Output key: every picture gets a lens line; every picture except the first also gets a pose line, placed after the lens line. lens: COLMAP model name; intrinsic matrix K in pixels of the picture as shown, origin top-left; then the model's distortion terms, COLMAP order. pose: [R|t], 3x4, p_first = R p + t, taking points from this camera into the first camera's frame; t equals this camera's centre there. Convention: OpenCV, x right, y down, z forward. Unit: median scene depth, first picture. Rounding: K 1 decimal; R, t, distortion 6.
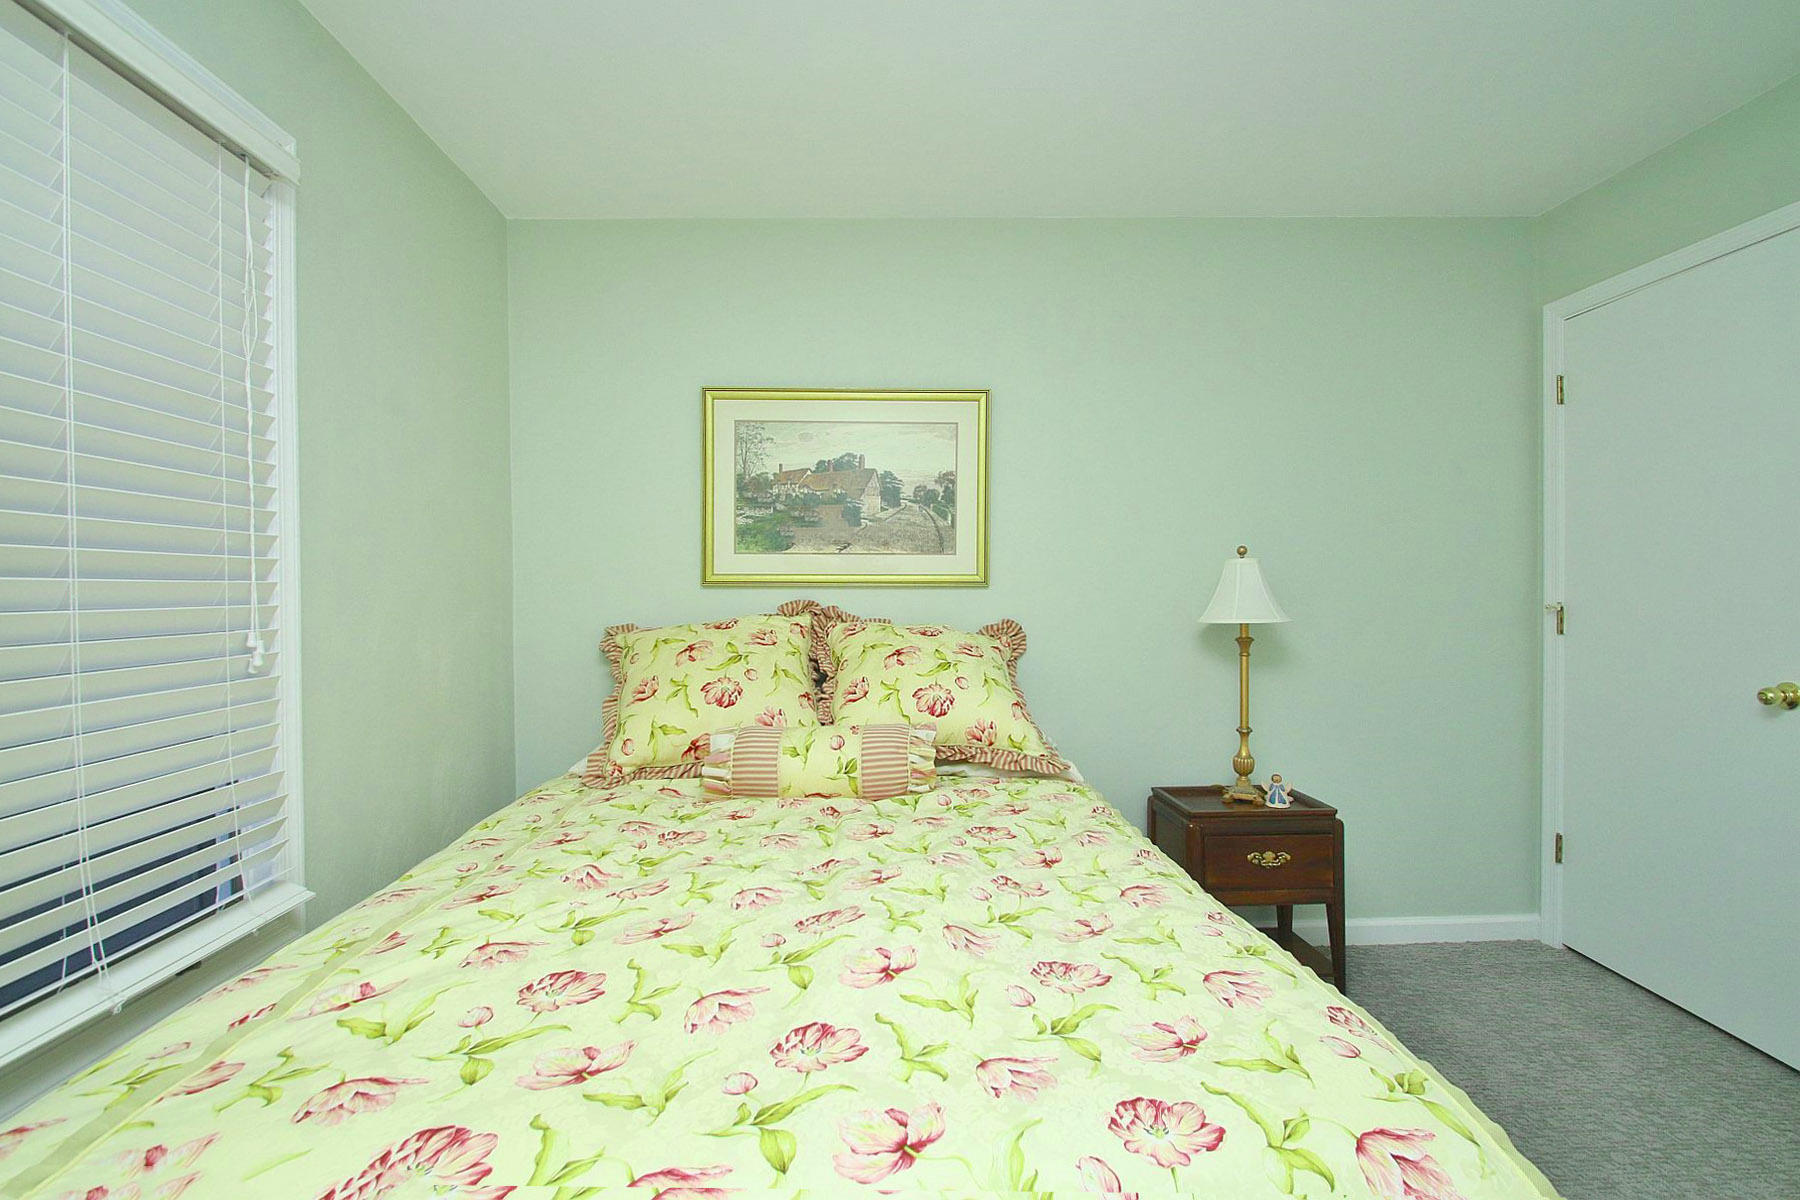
lens RADIAL K [[844.2, 0, 900.0], [0, 844.2, 600.0], [0, 0, 1]] dist [0.000561, 0.000006]
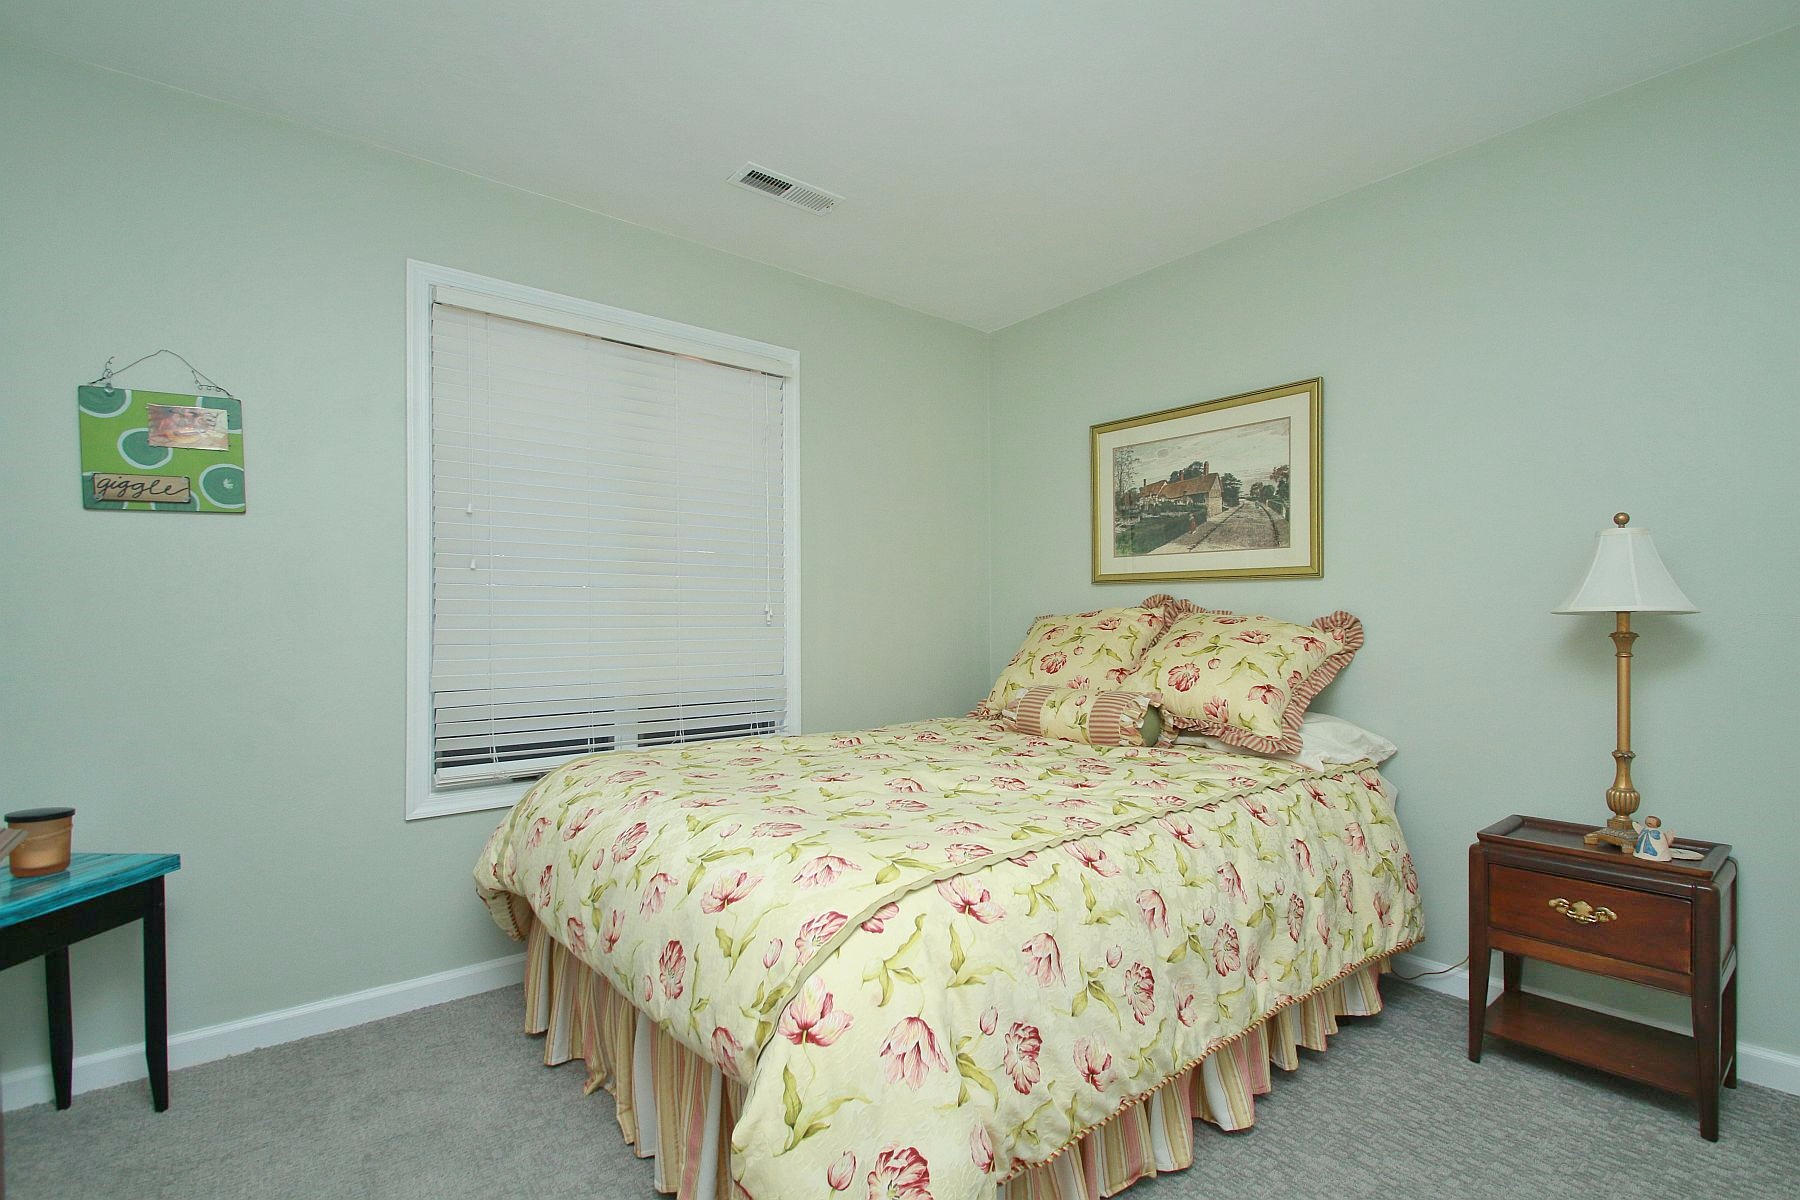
lens RADIAL K [[848.6, 0, 890.2], [0, 848.6, 612.7], [0, 0, 1]] dist [0.000286, -0.000238]
pose [[0.592692, 0.001512, -0.805428, 0.602576], [-0.017036, 0.999798, -0.010660, 0.043935], [0.805249, 0.020039, 0.592598, 0.014816]]
